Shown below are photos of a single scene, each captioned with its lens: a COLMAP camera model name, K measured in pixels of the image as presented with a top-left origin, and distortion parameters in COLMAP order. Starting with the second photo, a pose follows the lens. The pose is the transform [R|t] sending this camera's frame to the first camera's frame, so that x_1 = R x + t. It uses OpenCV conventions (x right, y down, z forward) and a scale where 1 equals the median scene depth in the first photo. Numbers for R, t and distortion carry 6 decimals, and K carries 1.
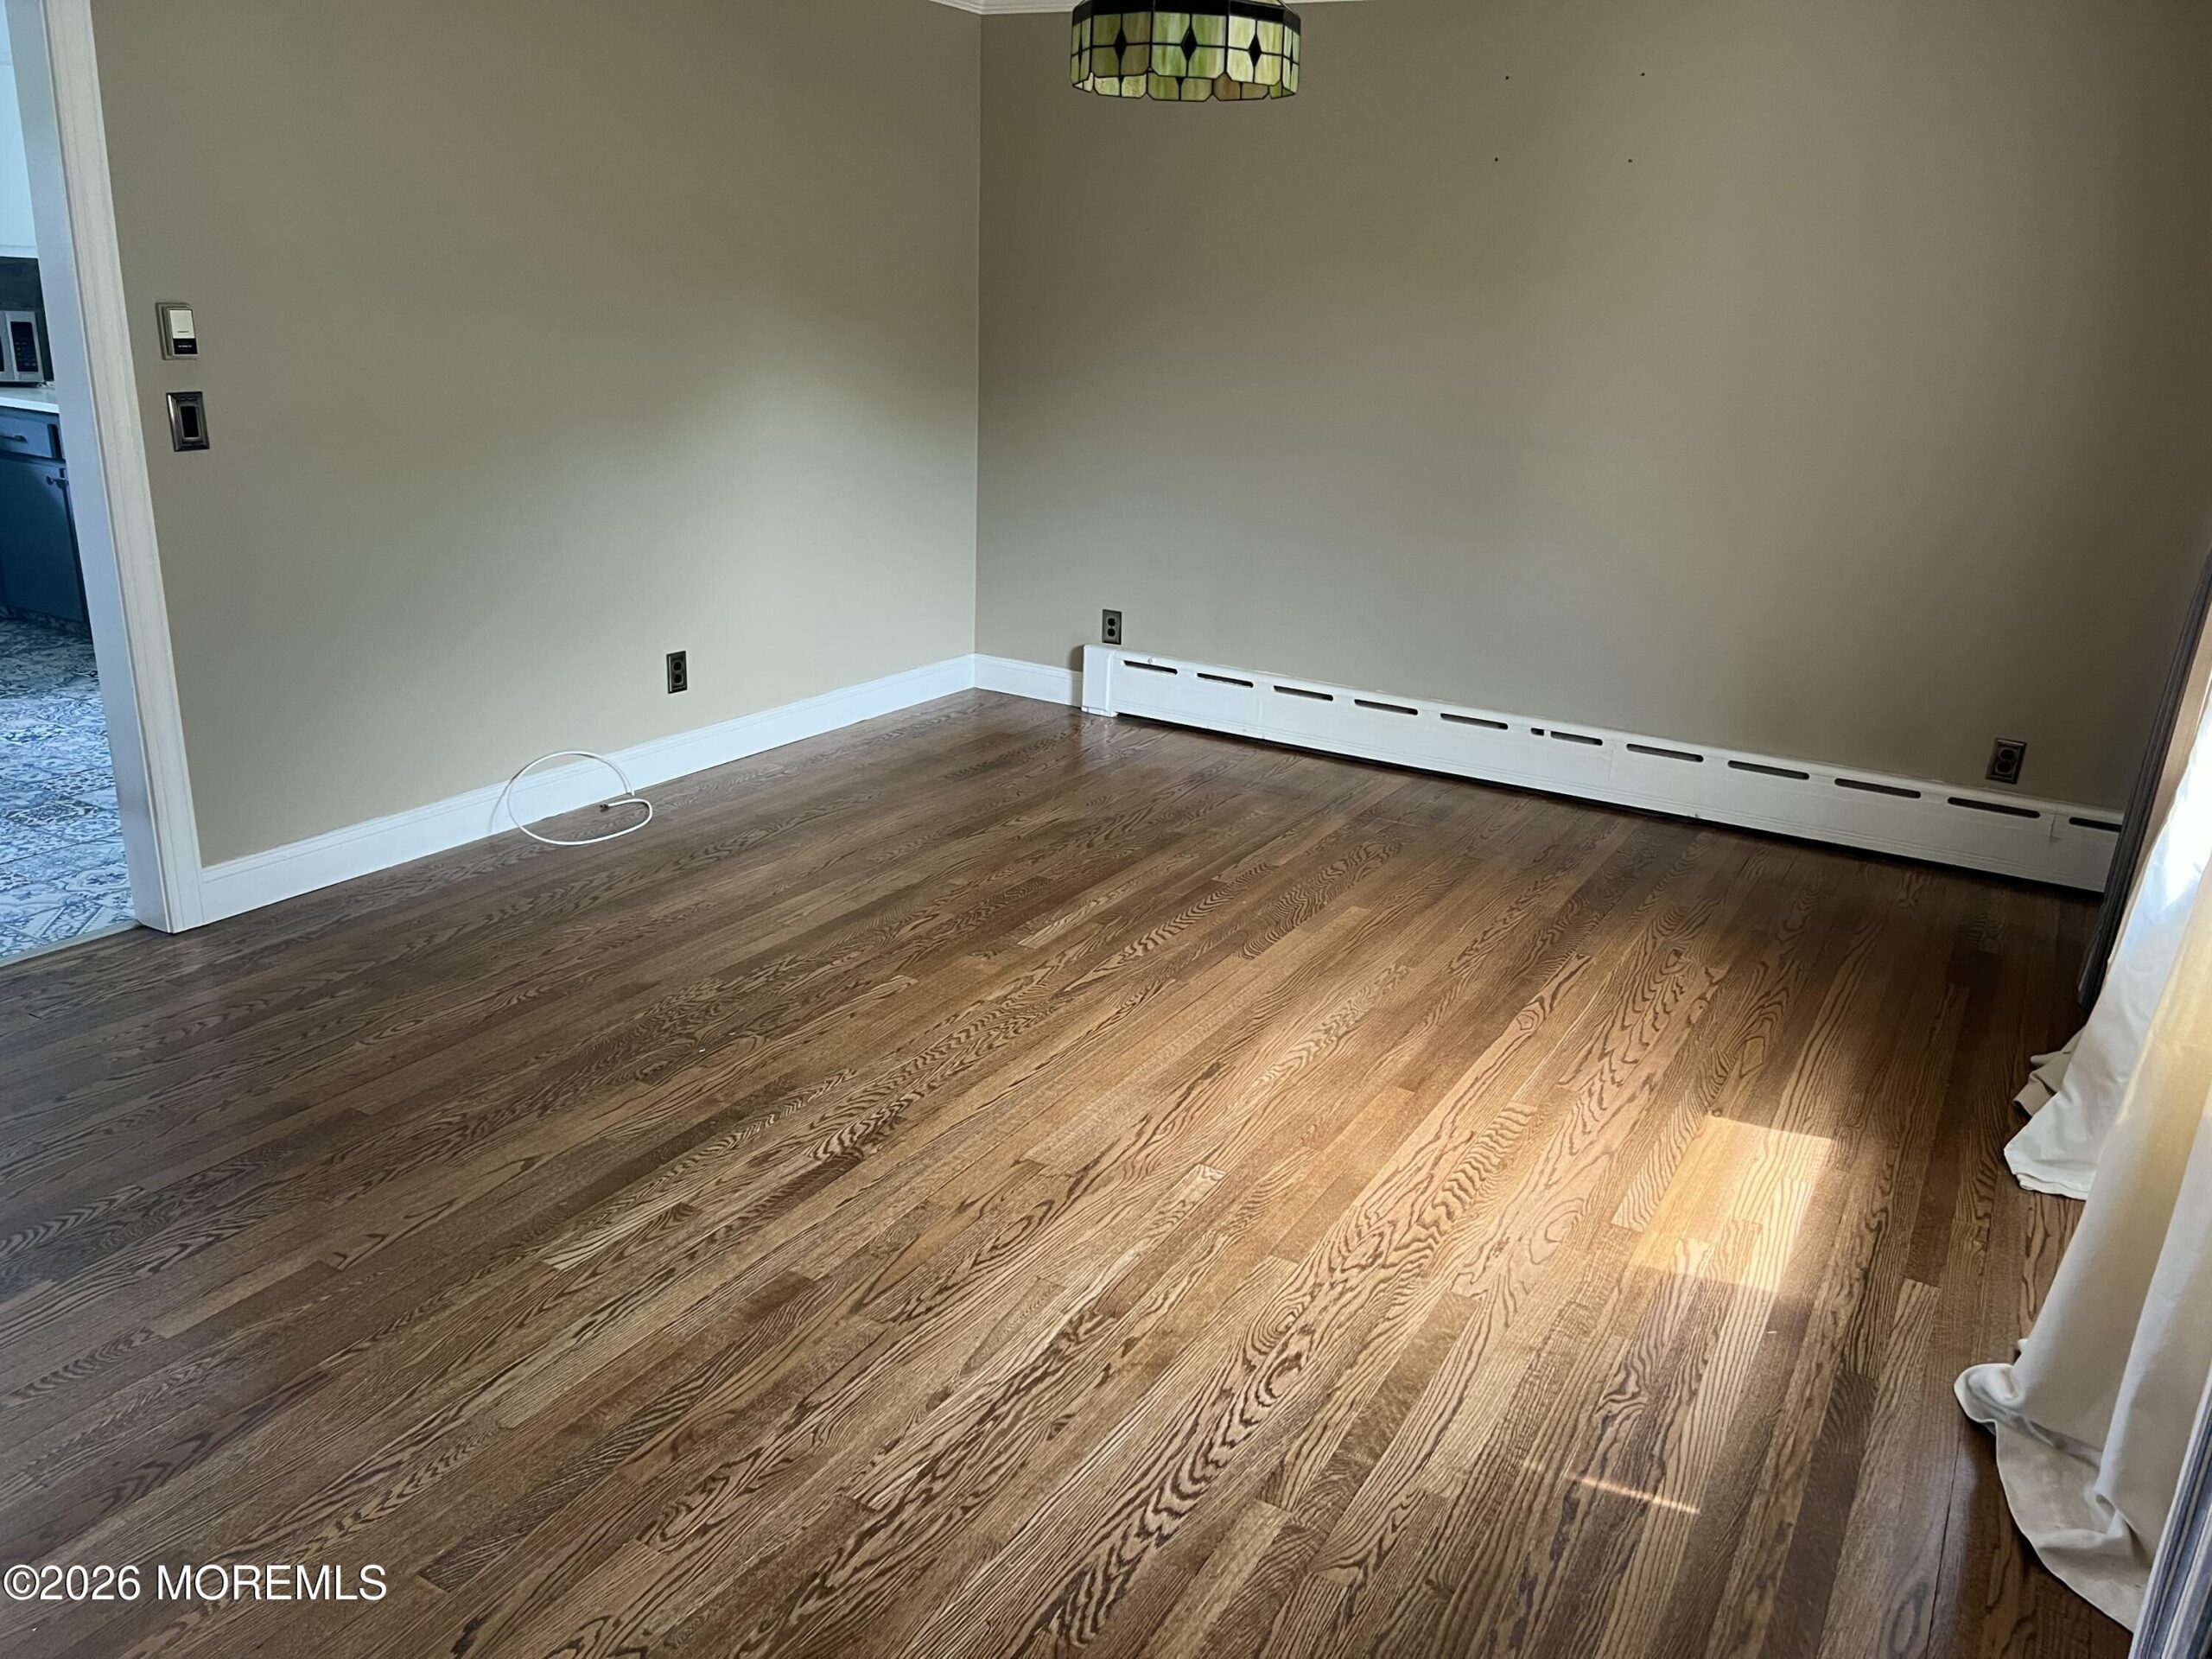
lens RADIAL K [[1658.1, 0, 1102.7], [0, 1658.1, 816.9], [0, 0, 1]] dist [0.064977, -0.059906]
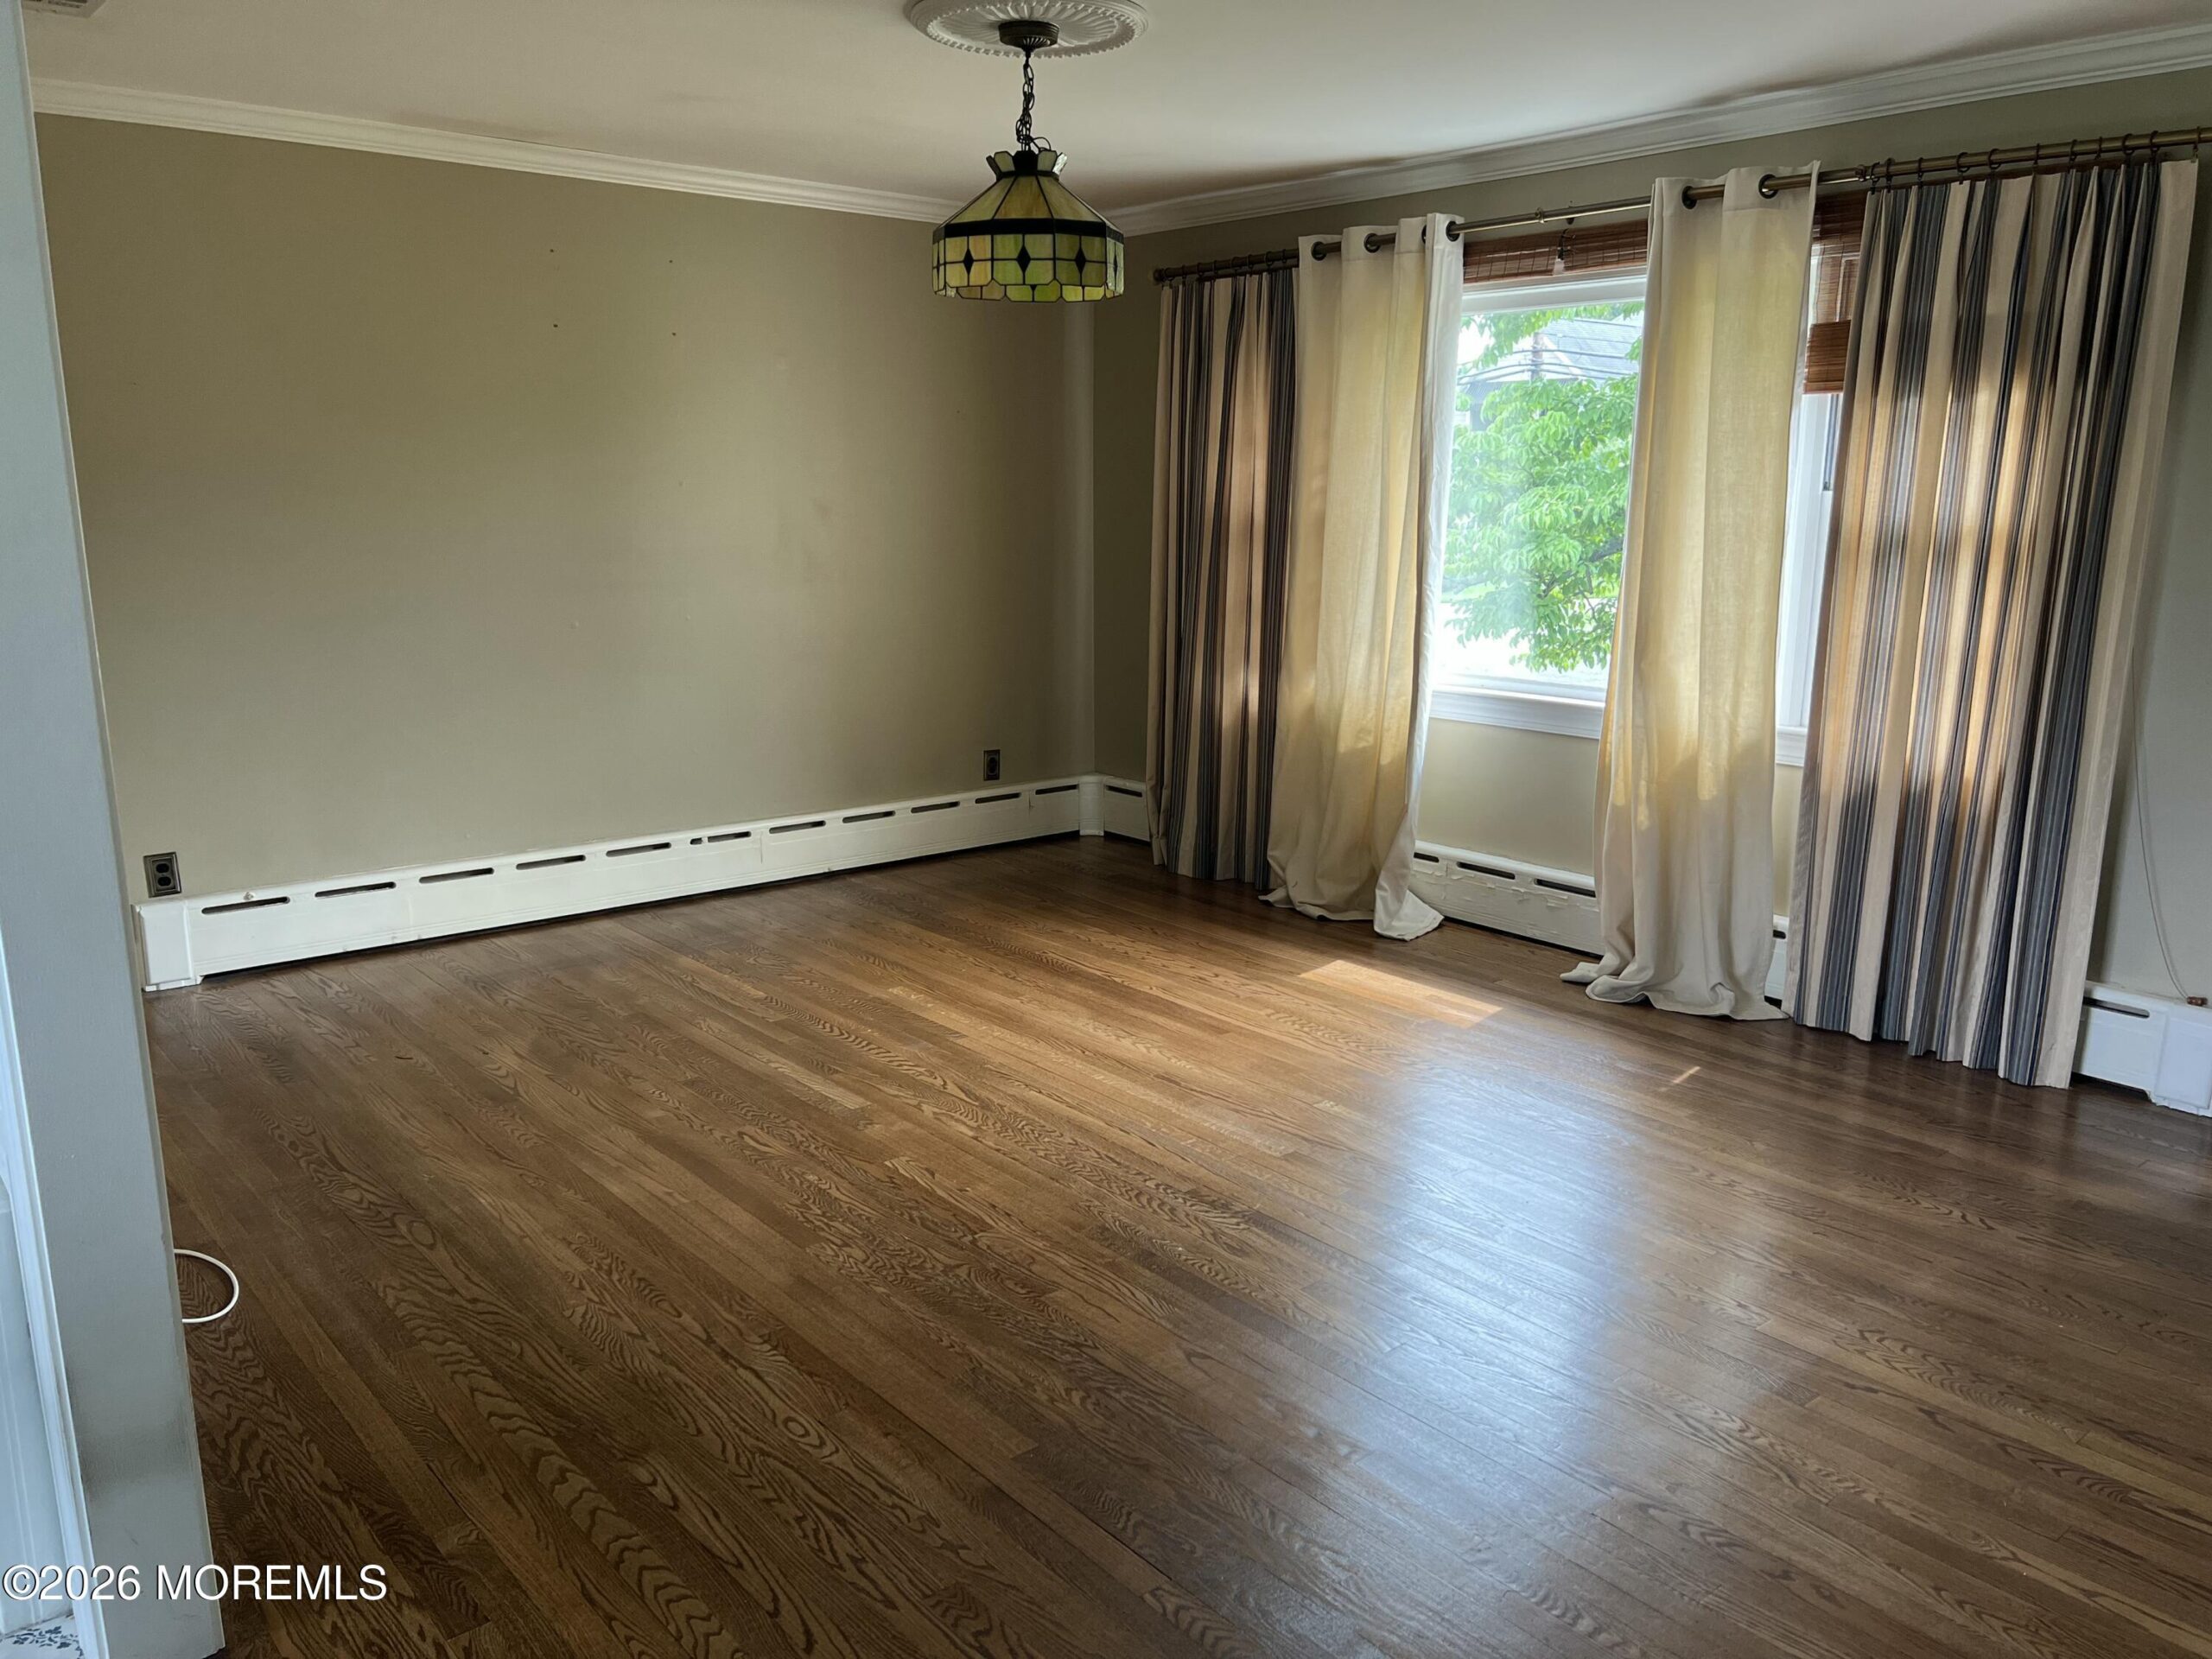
lens RADIAL K [[1658.1, 0, 1117.1], [0, 1658.1, 869.5], [0, 0, 1]] dist [0.064977, -0.059906]
pose [[0.322577, -0.256778, 0.911049, -0.845000], [0.293495, 0.942196, 0.161639, -0.167447], [-0.899892, 0.215247, 0.379293, 0.439006]]
